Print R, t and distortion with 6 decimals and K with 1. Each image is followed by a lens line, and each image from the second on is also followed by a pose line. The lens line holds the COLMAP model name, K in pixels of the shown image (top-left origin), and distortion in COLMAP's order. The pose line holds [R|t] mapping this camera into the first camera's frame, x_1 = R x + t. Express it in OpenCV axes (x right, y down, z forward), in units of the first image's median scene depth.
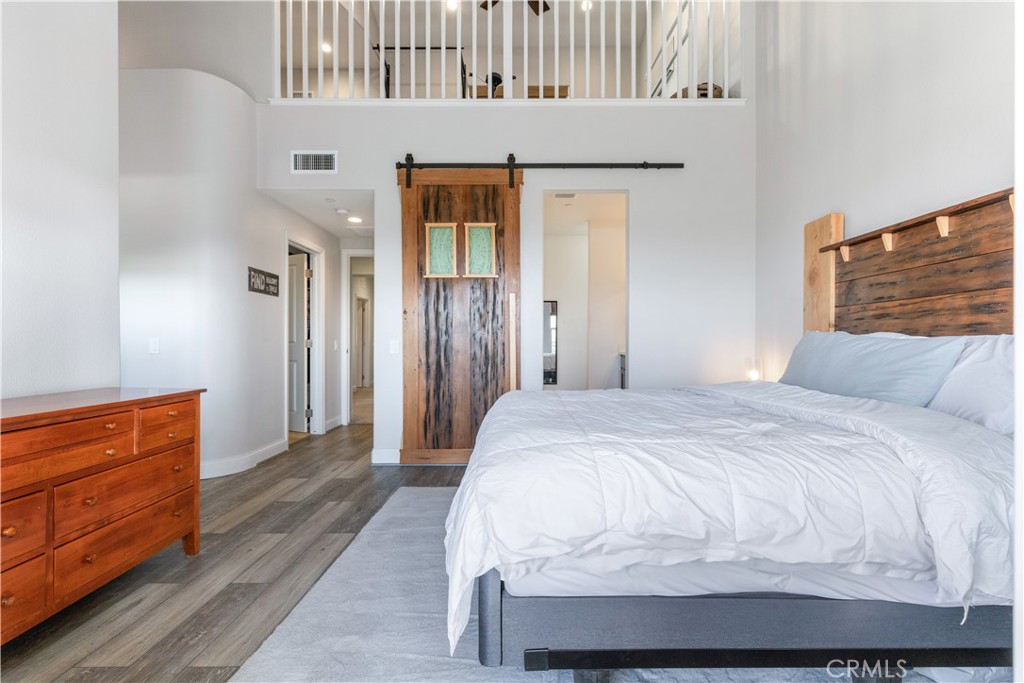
lens RADIAL K [[467.6, 0, 515.5], [0, 467.6, 344.9], [0, 0, 1]] dist [0.007513, -0.002093]
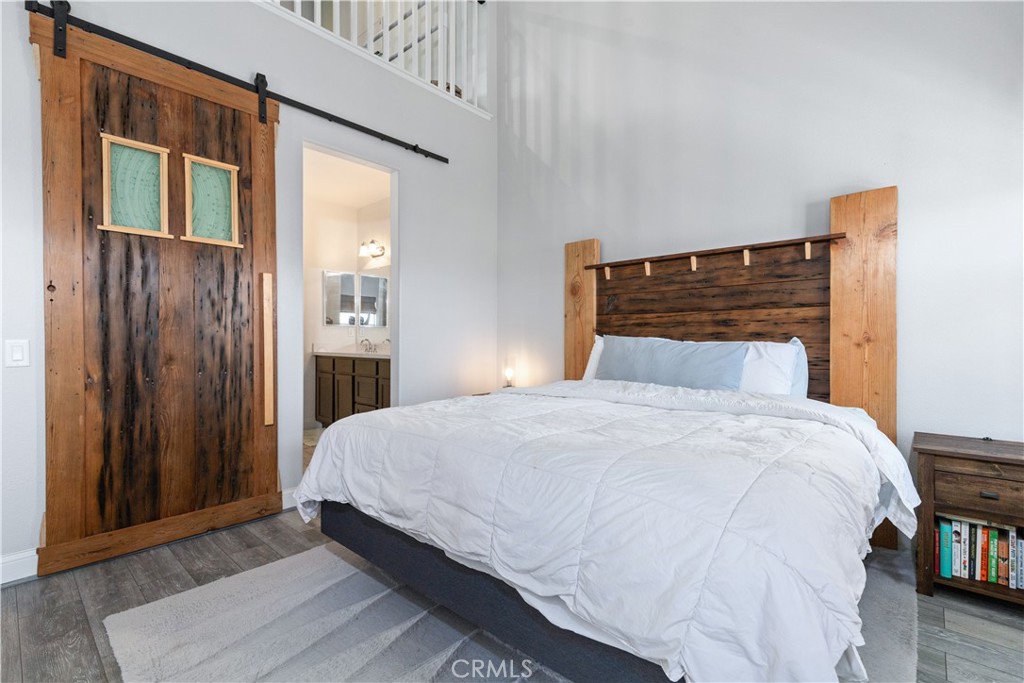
lens RADIAL K [[467.6, 0, 513.2], [0, 467.6, 341.6], [0, 0, 1]] dist [0.007513, -0.002093]
pose [[0.673068, 0.000115, 0.739580, -0.276839], [-0.001446, 0.999998, 0.001161, -0.009589], [-0.739579, -0.001851, 0.673067, 0.250630]]
